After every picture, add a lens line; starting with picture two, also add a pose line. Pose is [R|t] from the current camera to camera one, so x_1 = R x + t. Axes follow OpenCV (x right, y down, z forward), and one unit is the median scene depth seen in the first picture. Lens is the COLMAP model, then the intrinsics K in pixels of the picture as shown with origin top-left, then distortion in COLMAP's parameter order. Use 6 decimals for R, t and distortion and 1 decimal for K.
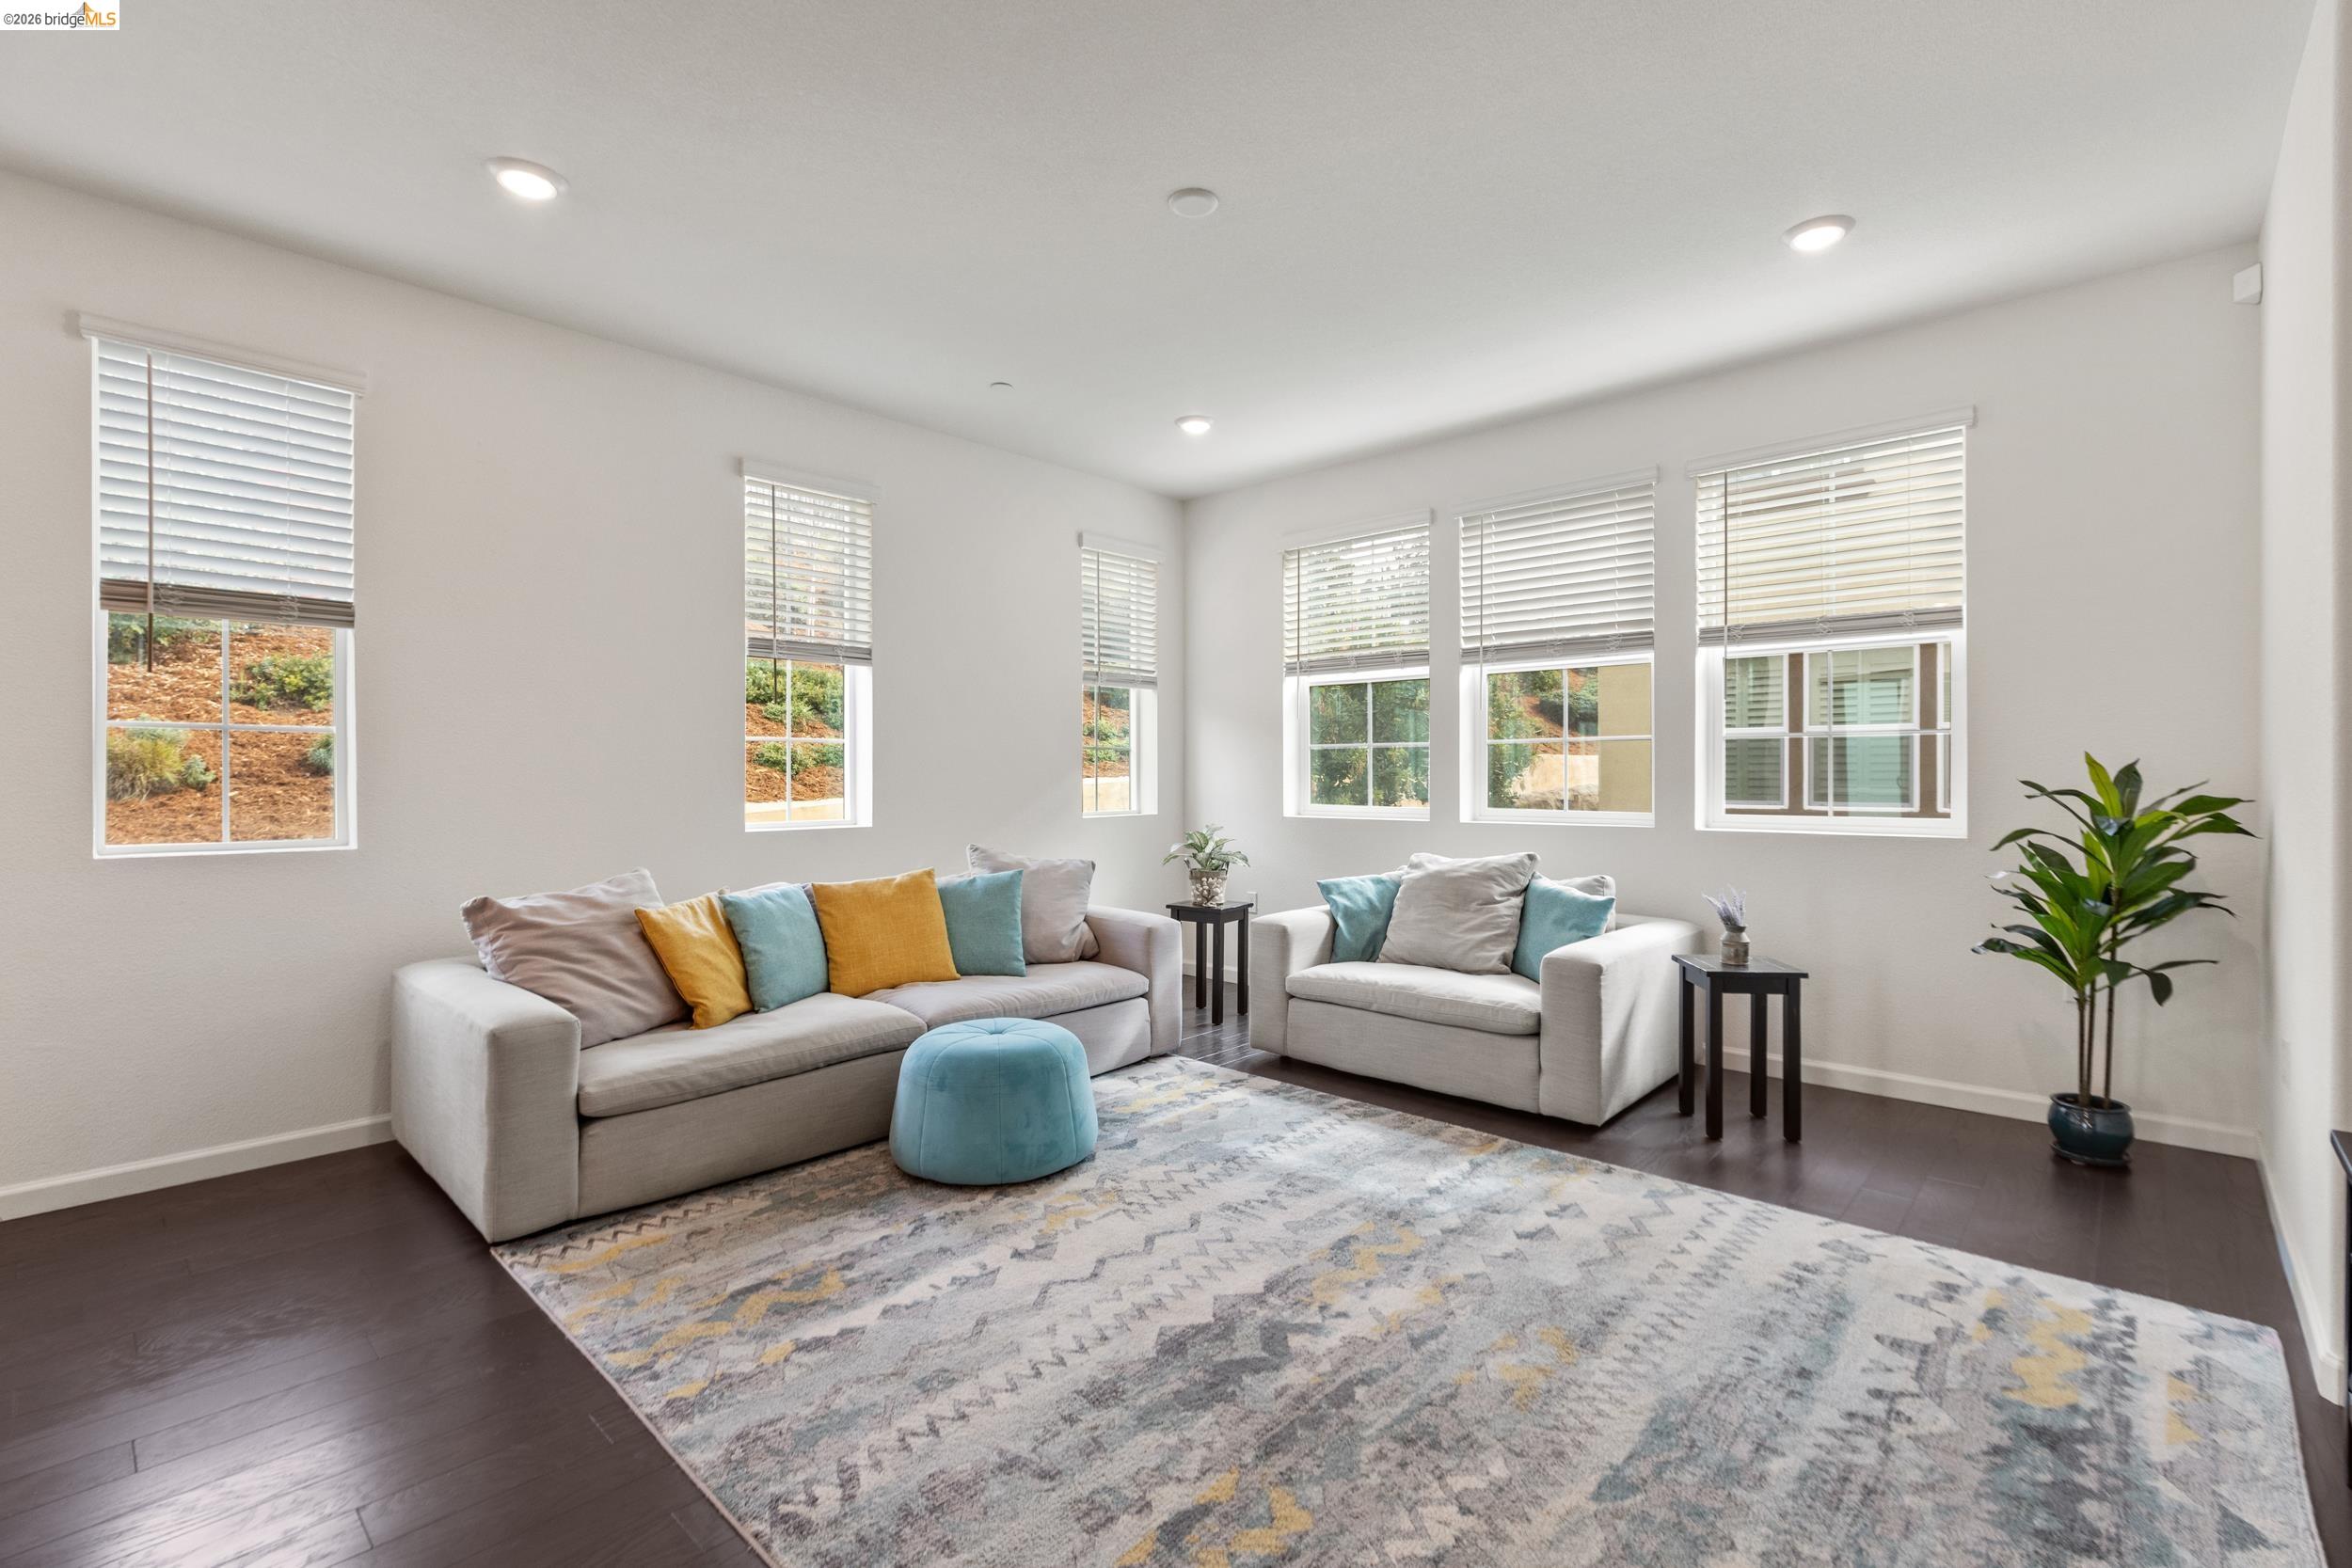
lens RADIAL K [[1058.1, 0, 1194.4], [0, 1058.1, 769.2], [0, 0, 1]] dist [0.000581, 0.000206]
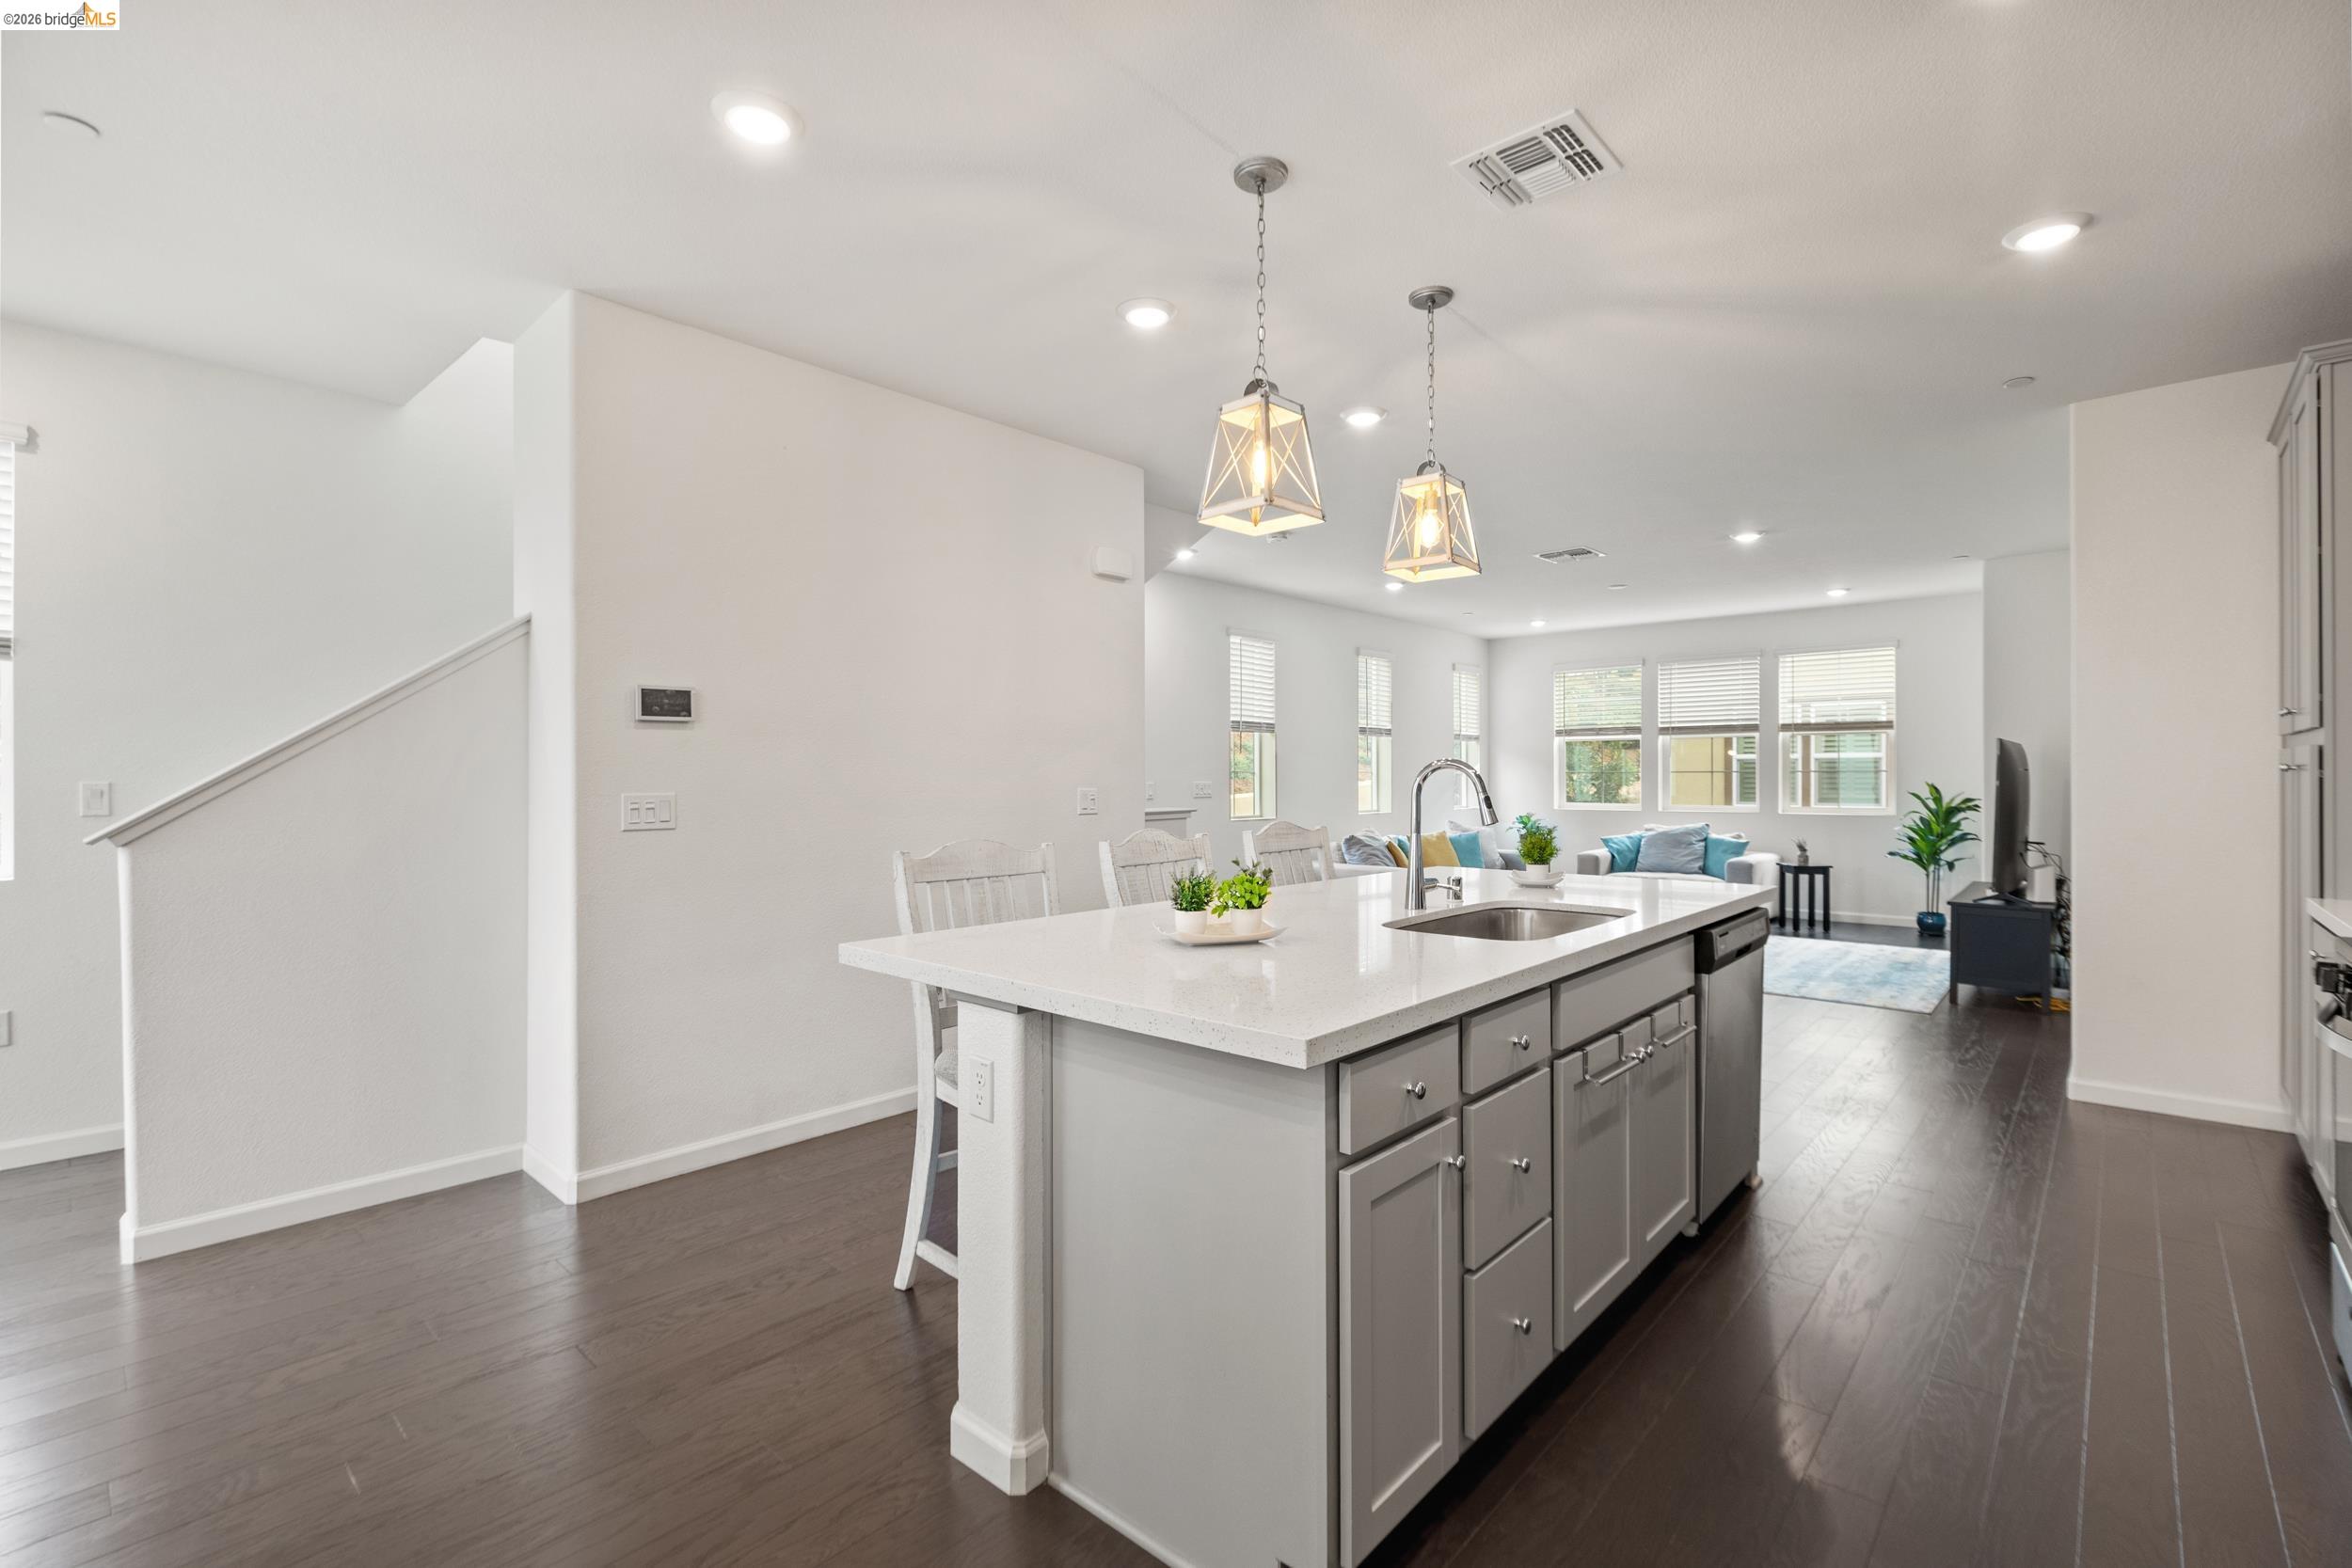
lens RADIAL K [[1057.7, 0, 1176.0], [0, 1057.7, 784.0], [0, 0, 1]] dist [-0.000268, -0.019374]
pose [[0.999985, 0.002748, 0.004783, -0.891467], [-0.002834, 0.999832, 0.018118, -0.046998], [-0.004733, -0.018131, 0.999824, -1.353468]]
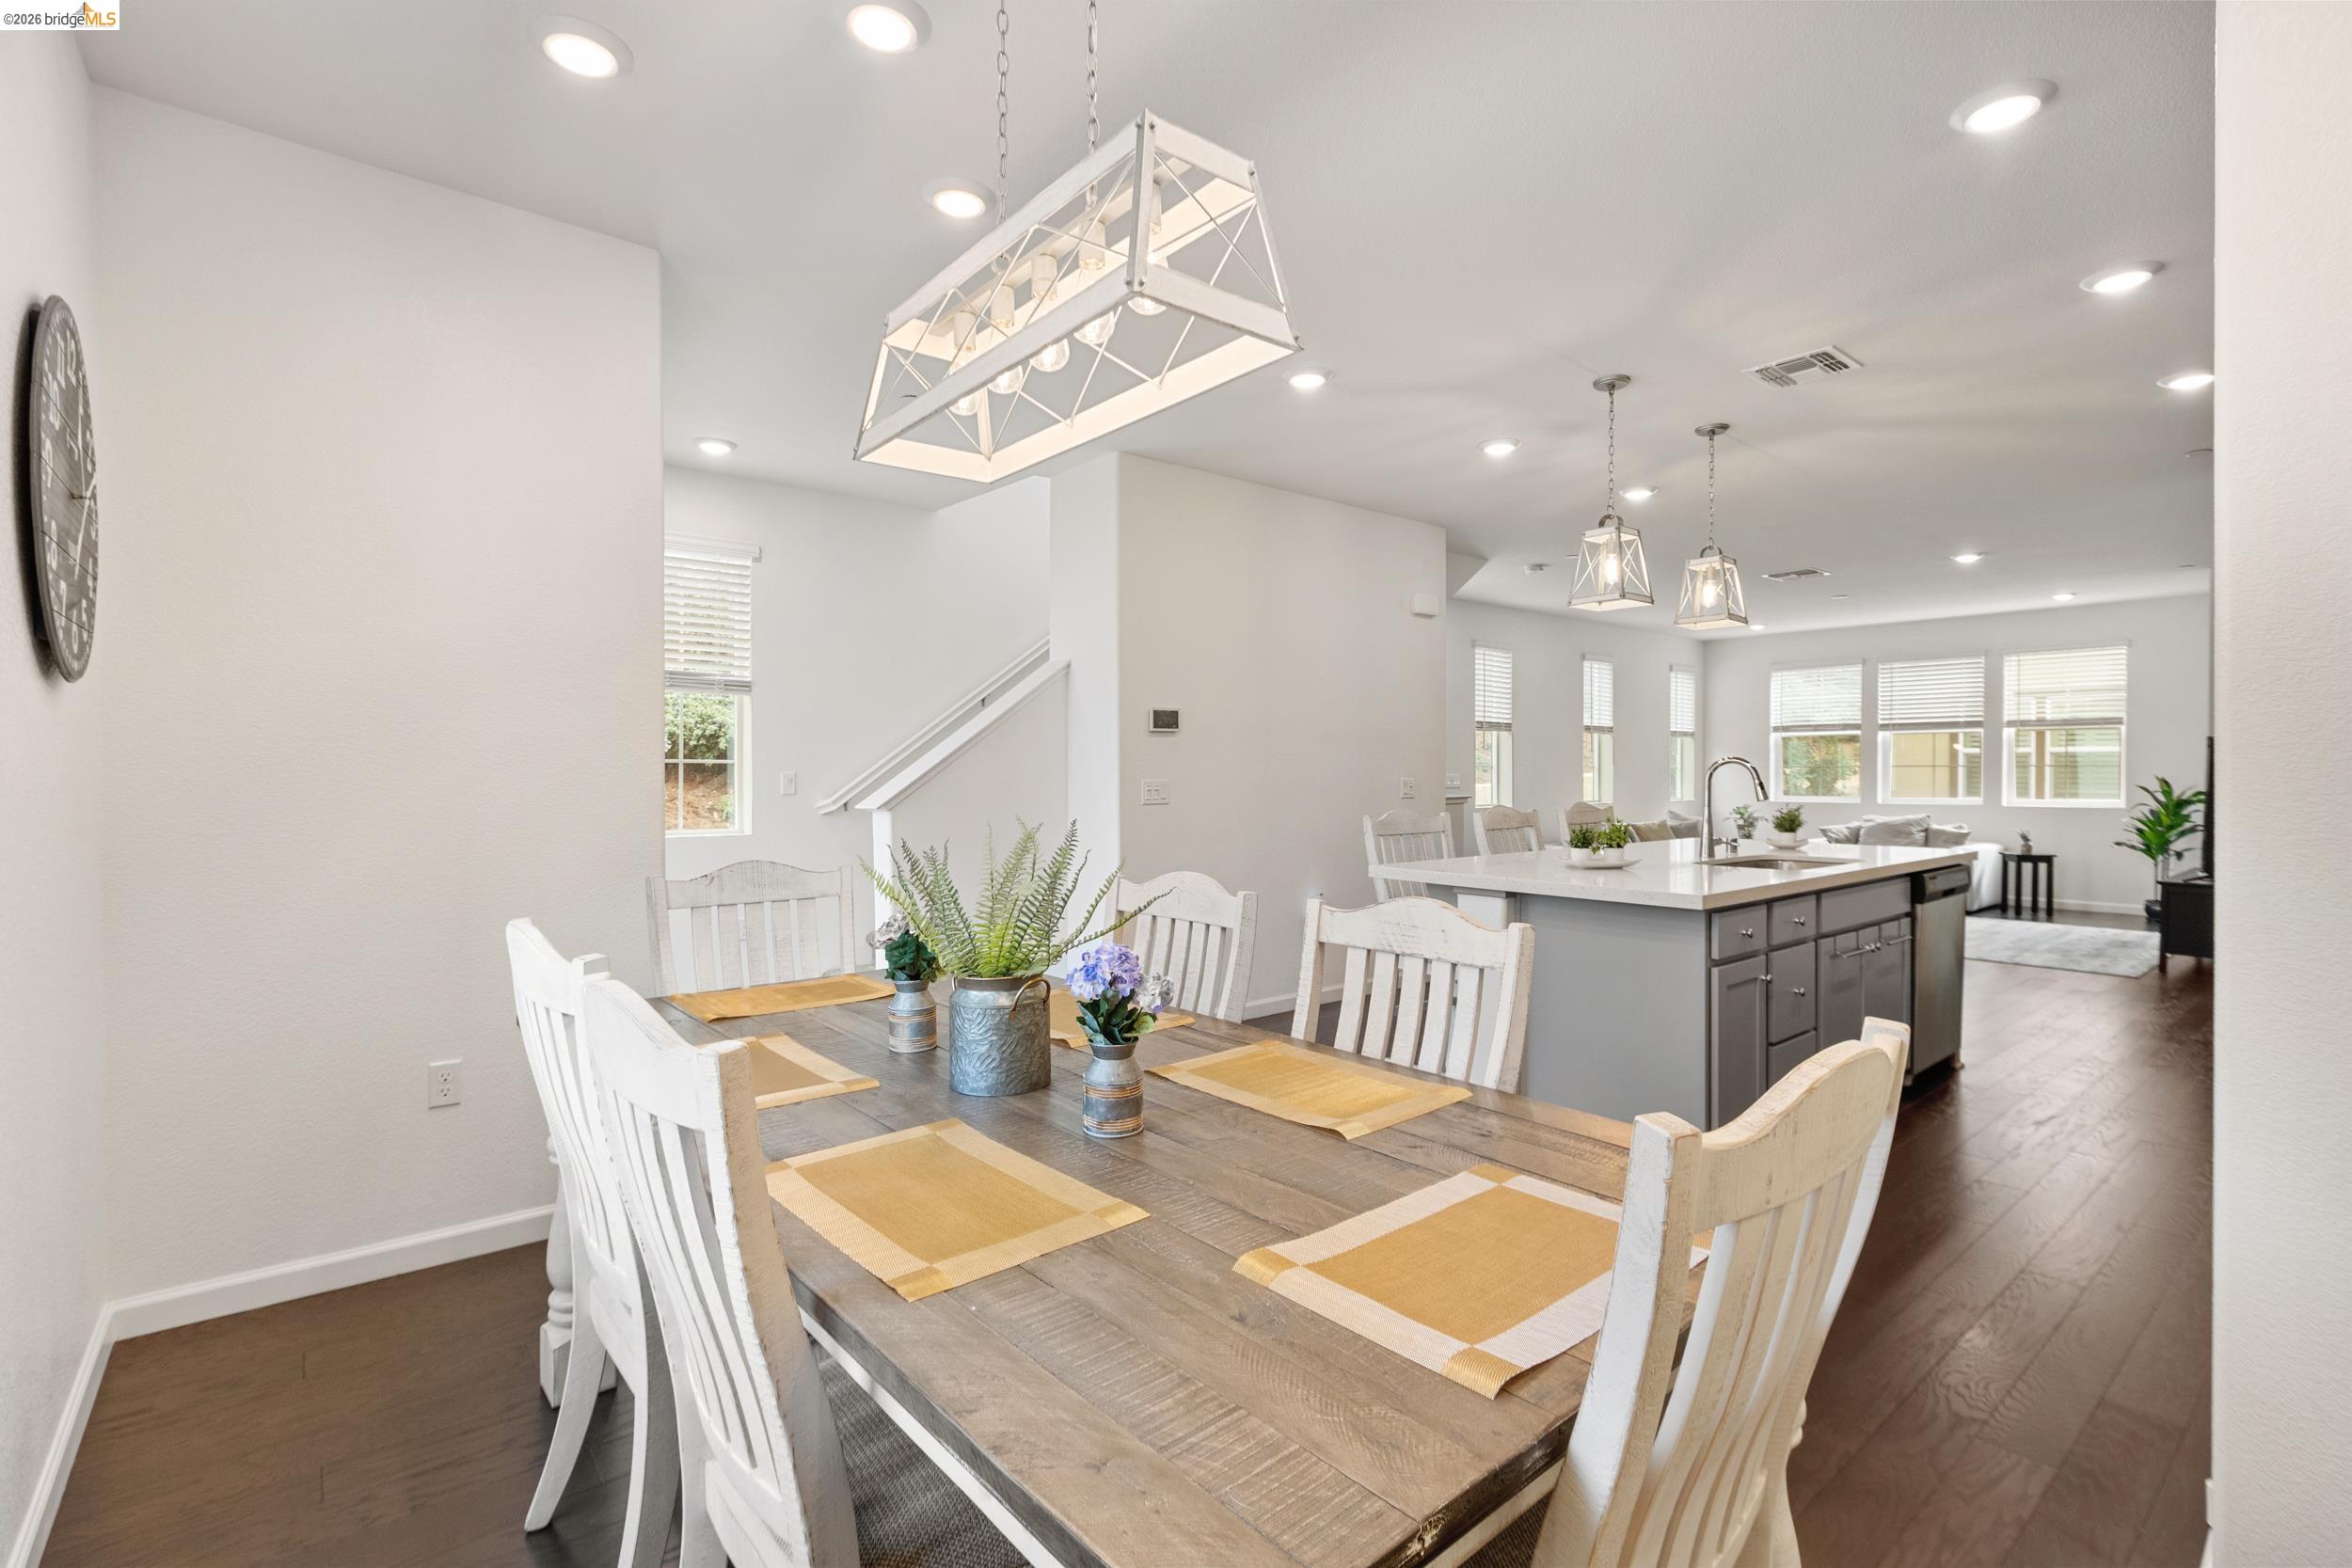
lens RADIAL K [[1078.7, 0, 1164.1], [0, 1078.7, 788.9], [0, 0, 1]] dist [0.002158, -0.012424]
pose [[0.988785, 0.006221, -0.149214, -1.102678], [-0.002041, 0.999602, 0.028154, -0.048516], [0.149330, -0.027534, 0.988404, -1.789860]]
